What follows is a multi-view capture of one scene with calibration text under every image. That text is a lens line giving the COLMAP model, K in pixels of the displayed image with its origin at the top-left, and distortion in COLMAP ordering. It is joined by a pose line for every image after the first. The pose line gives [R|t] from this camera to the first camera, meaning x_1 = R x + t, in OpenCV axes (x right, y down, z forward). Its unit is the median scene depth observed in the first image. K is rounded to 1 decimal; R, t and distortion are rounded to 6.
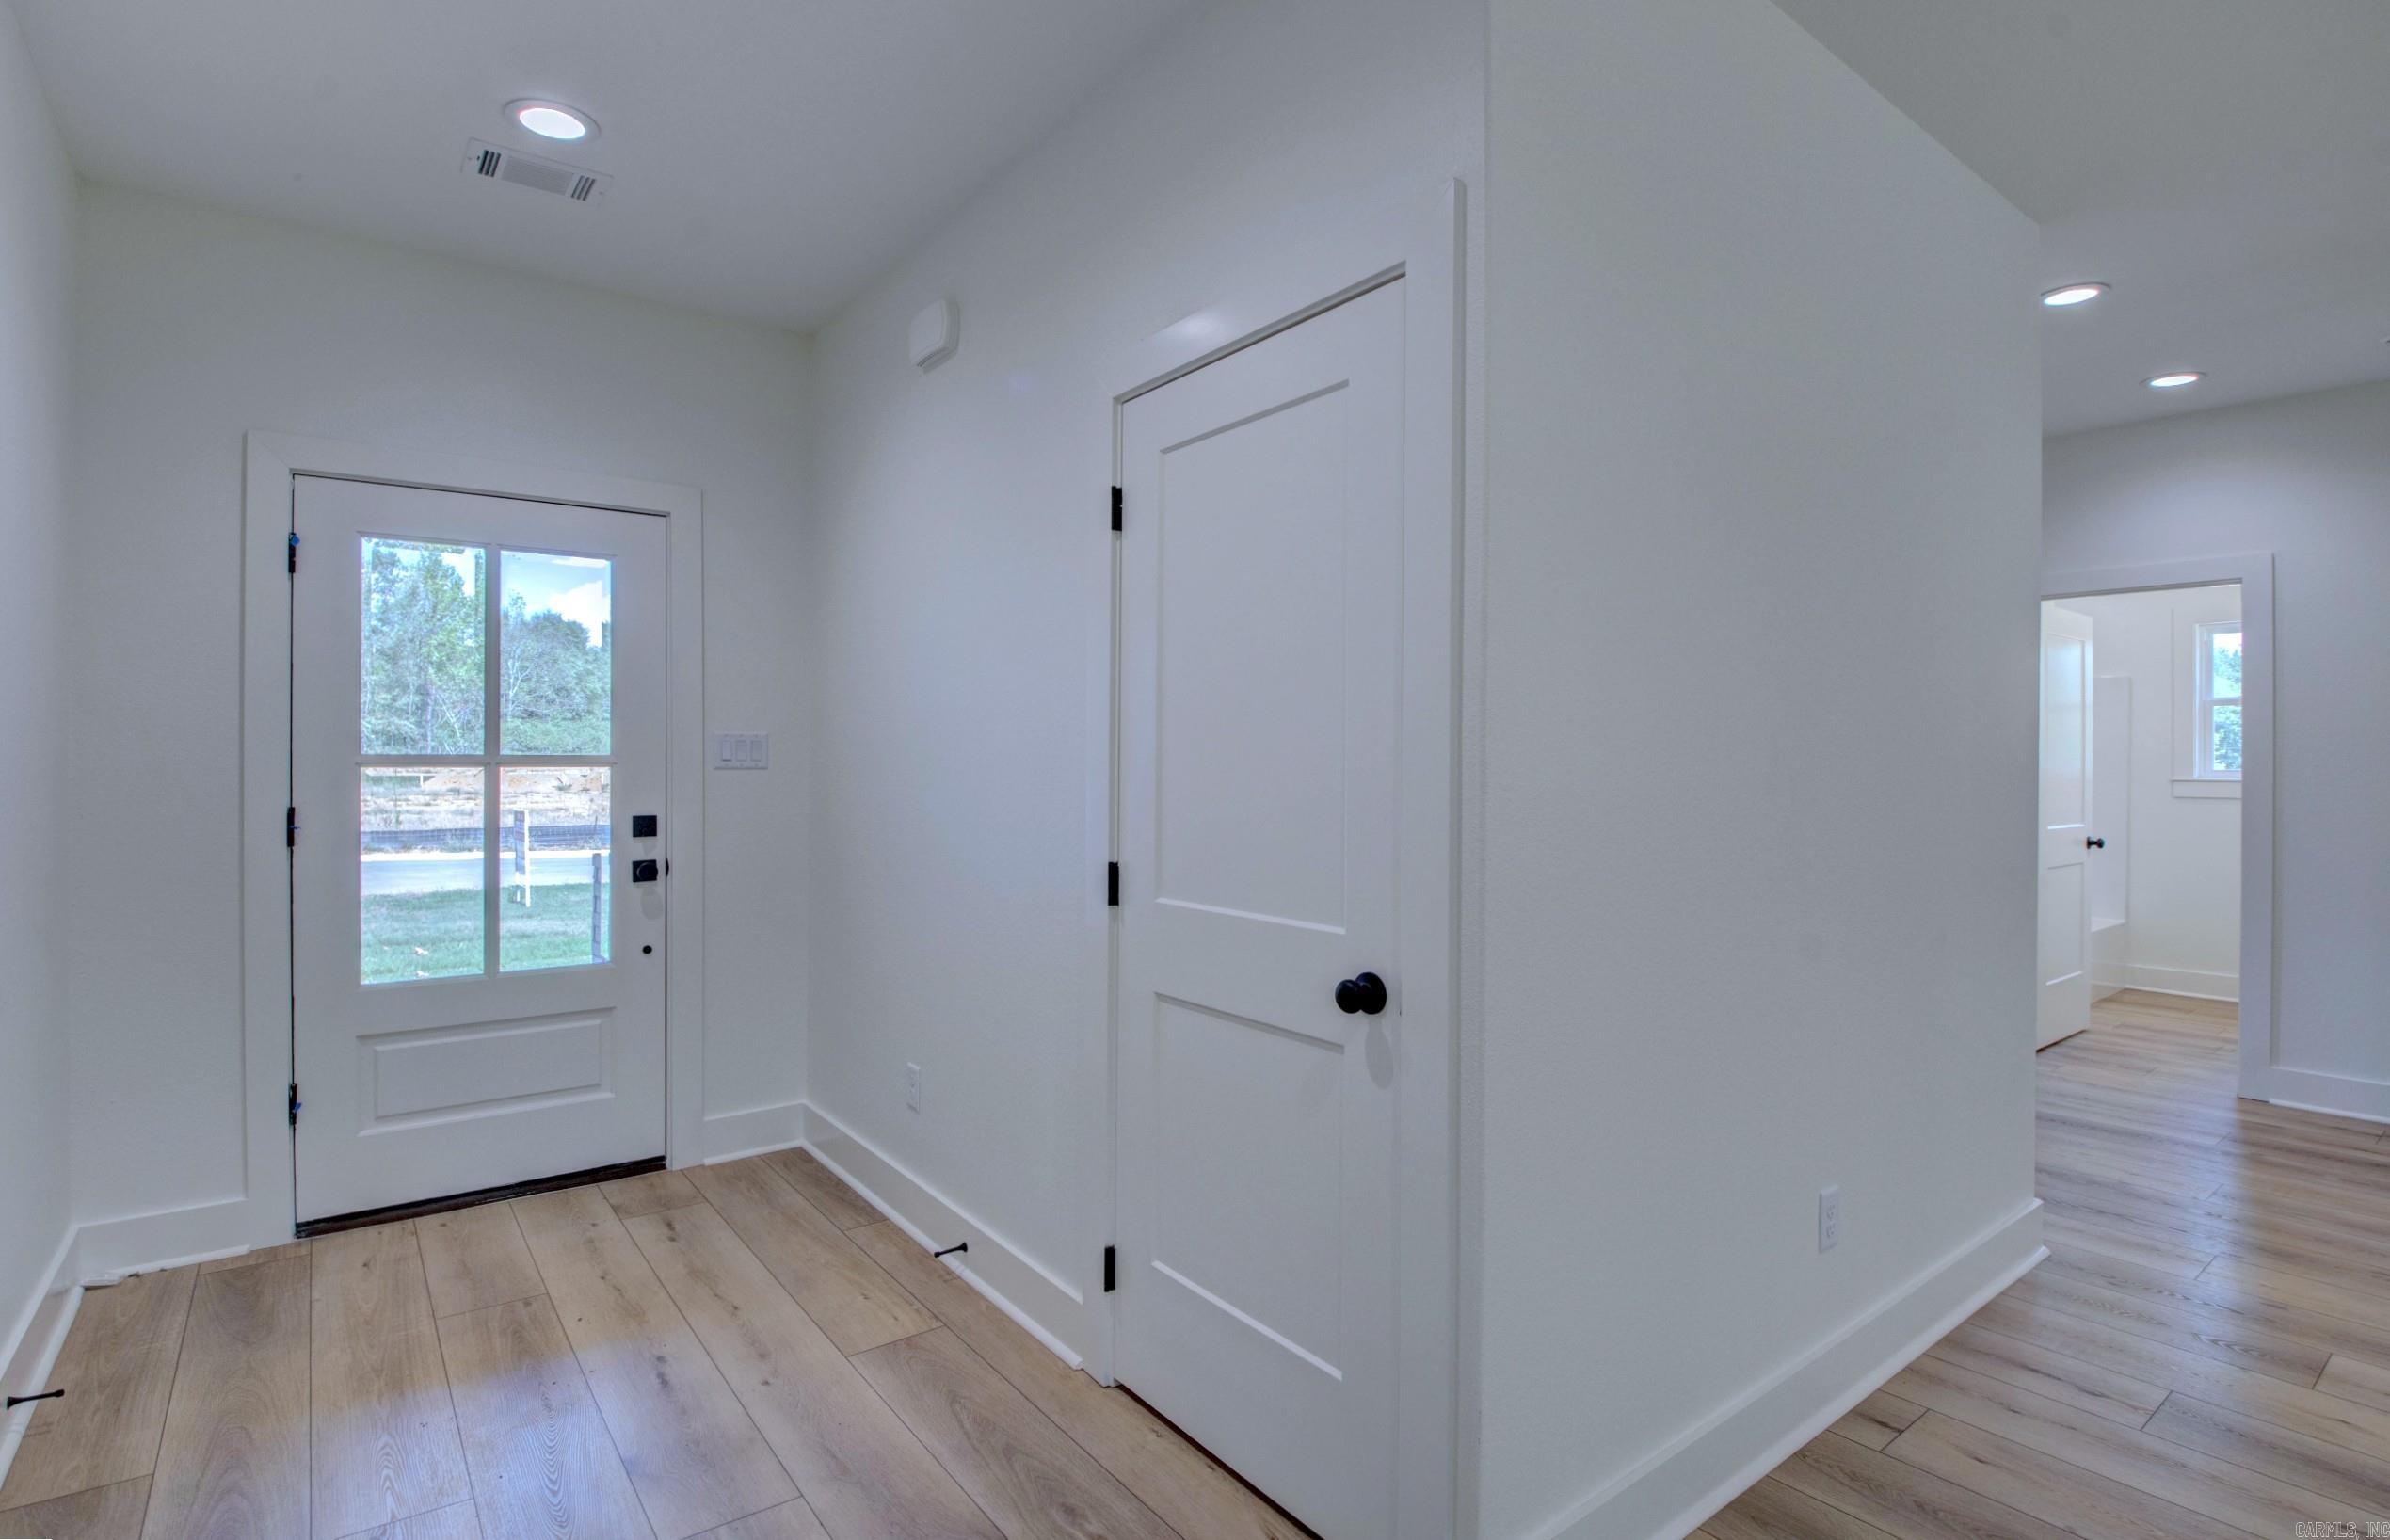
lens RADIAL K [[1149.6, 0, 1183.7], [0, 1149.6, 762.2], [0, 0, 1]] dist [0.016488, -0.025425]
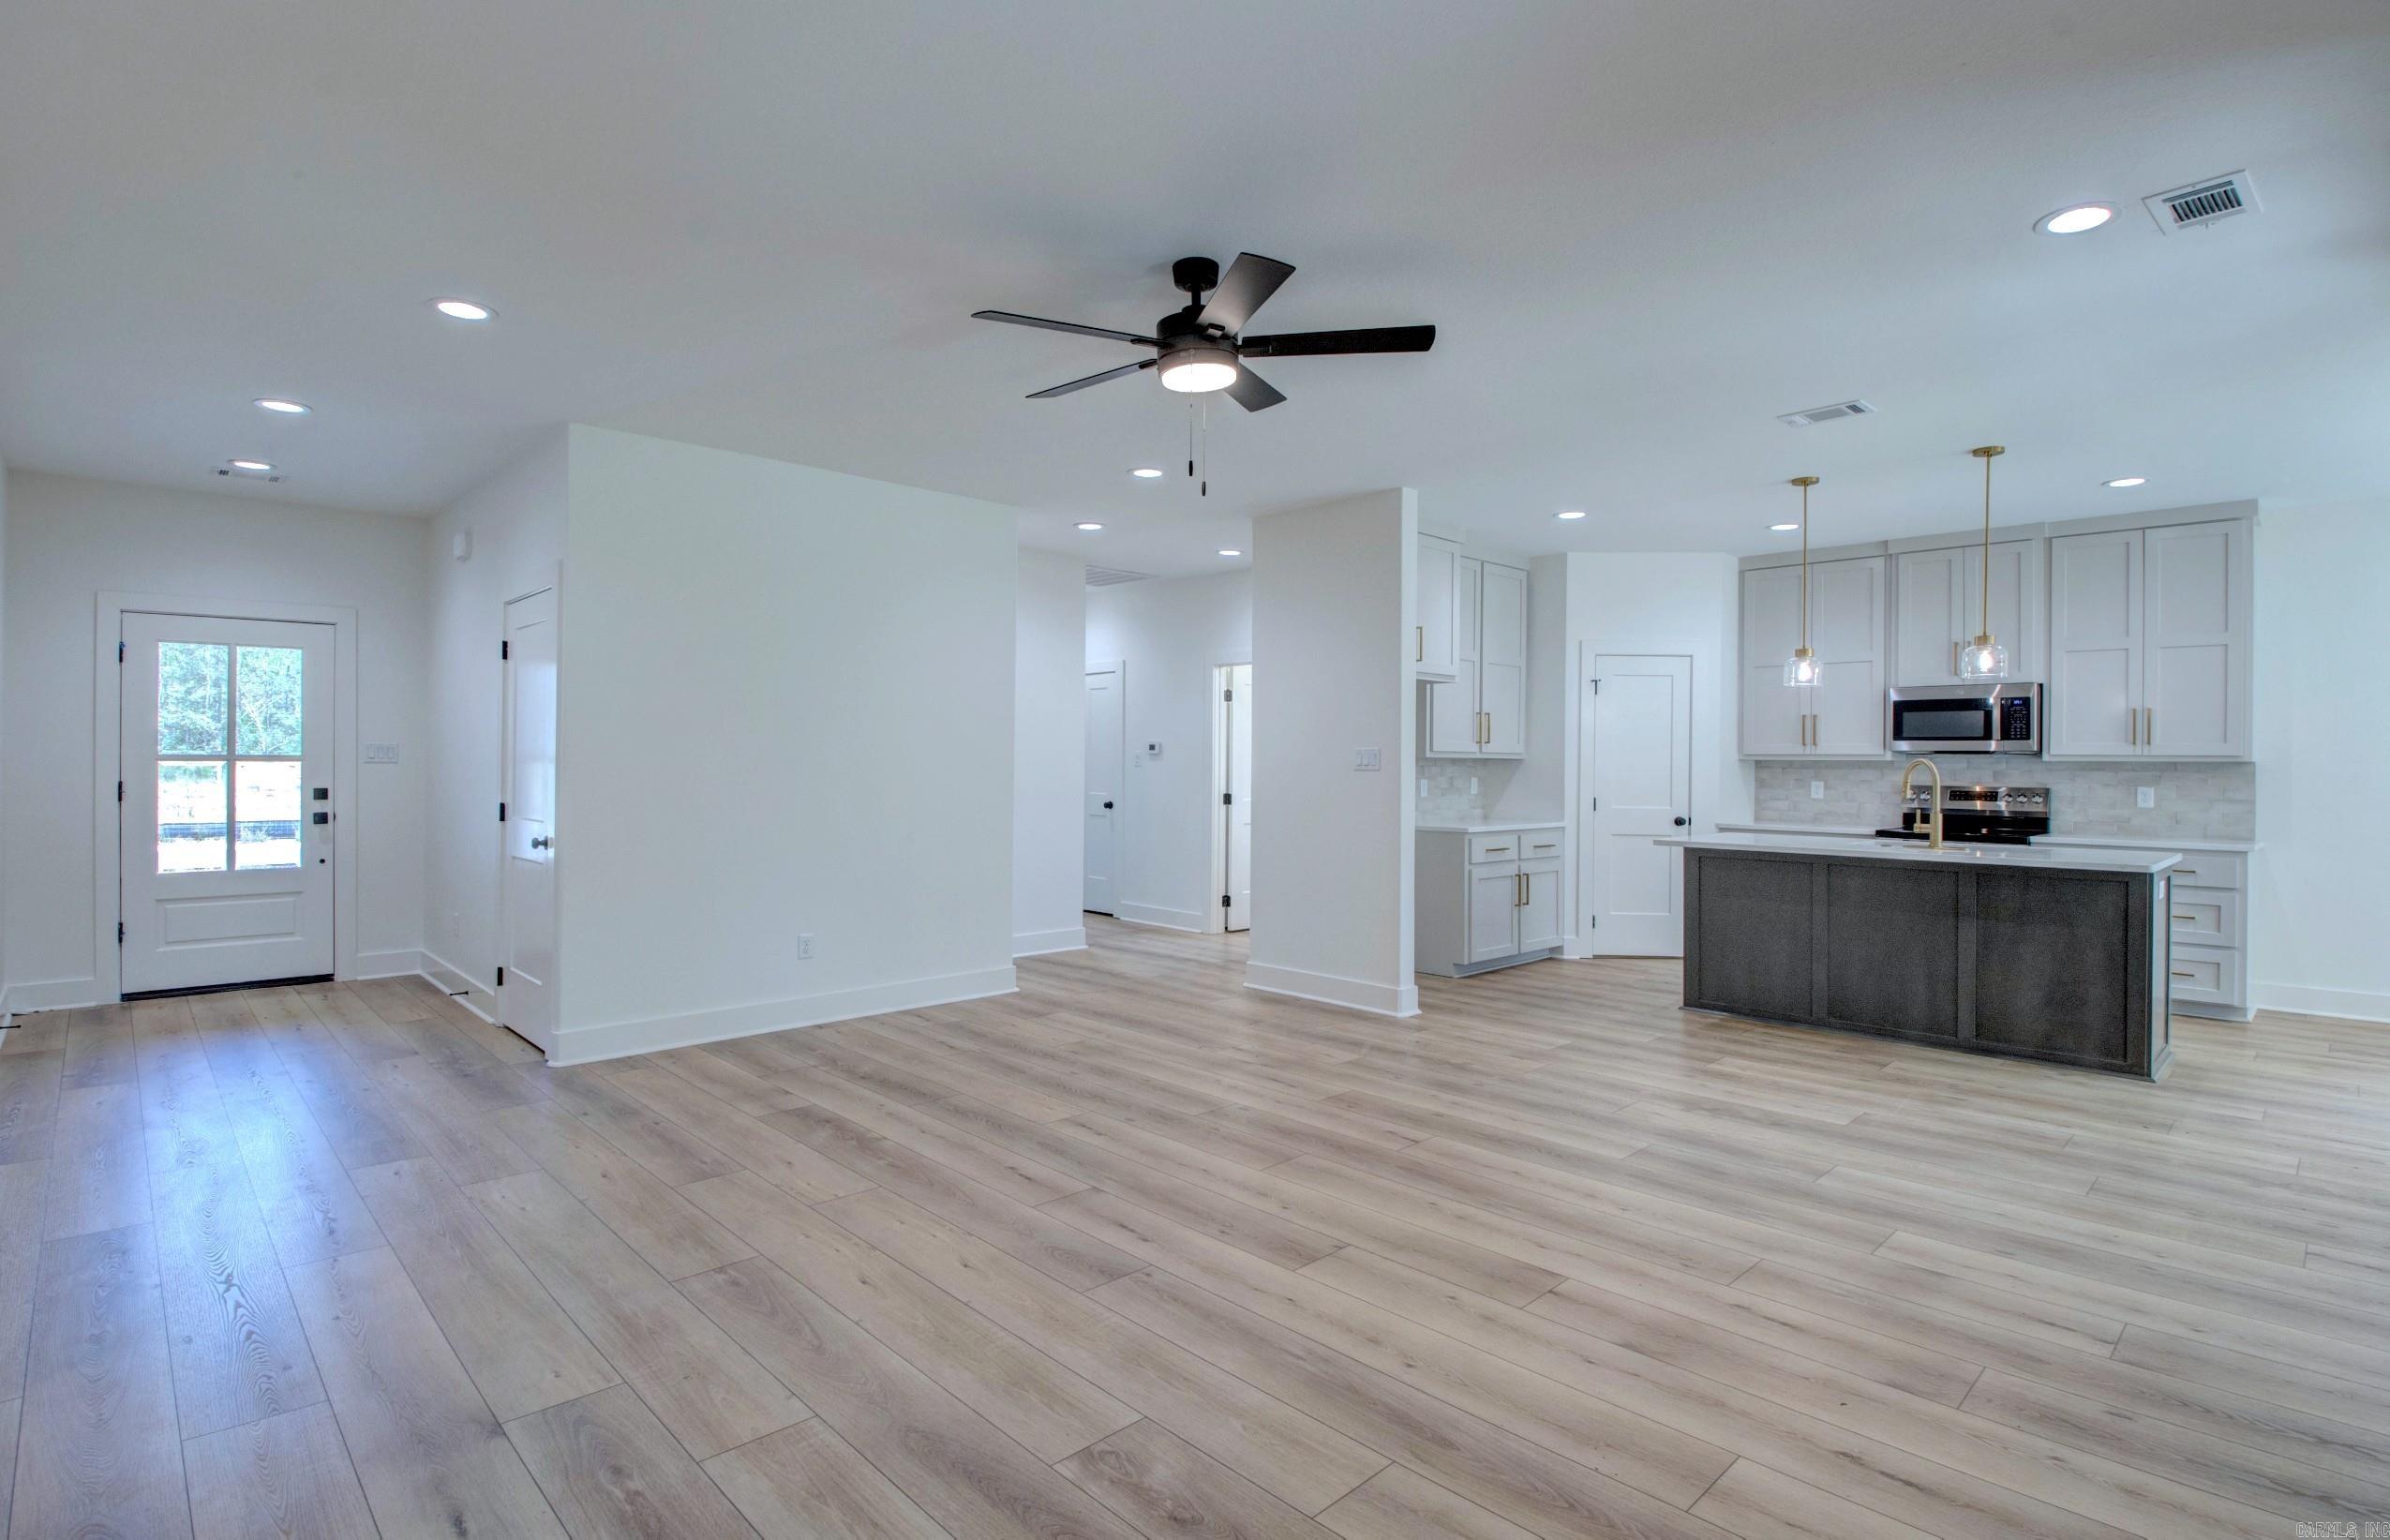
lens RADIAL K [[1143.6, 0, 1182.6], [0, 1143.6, 764.8], [0, 0, 1]] dist [-0.002821, -0.016709]
pose [[0.992756, 0.003709, 0.120091, 0.681645], [-0.004030, 0.999989, 0.002428, -0.000488], [-0.120081, -0.002894, 0.992760, -0.964997]]
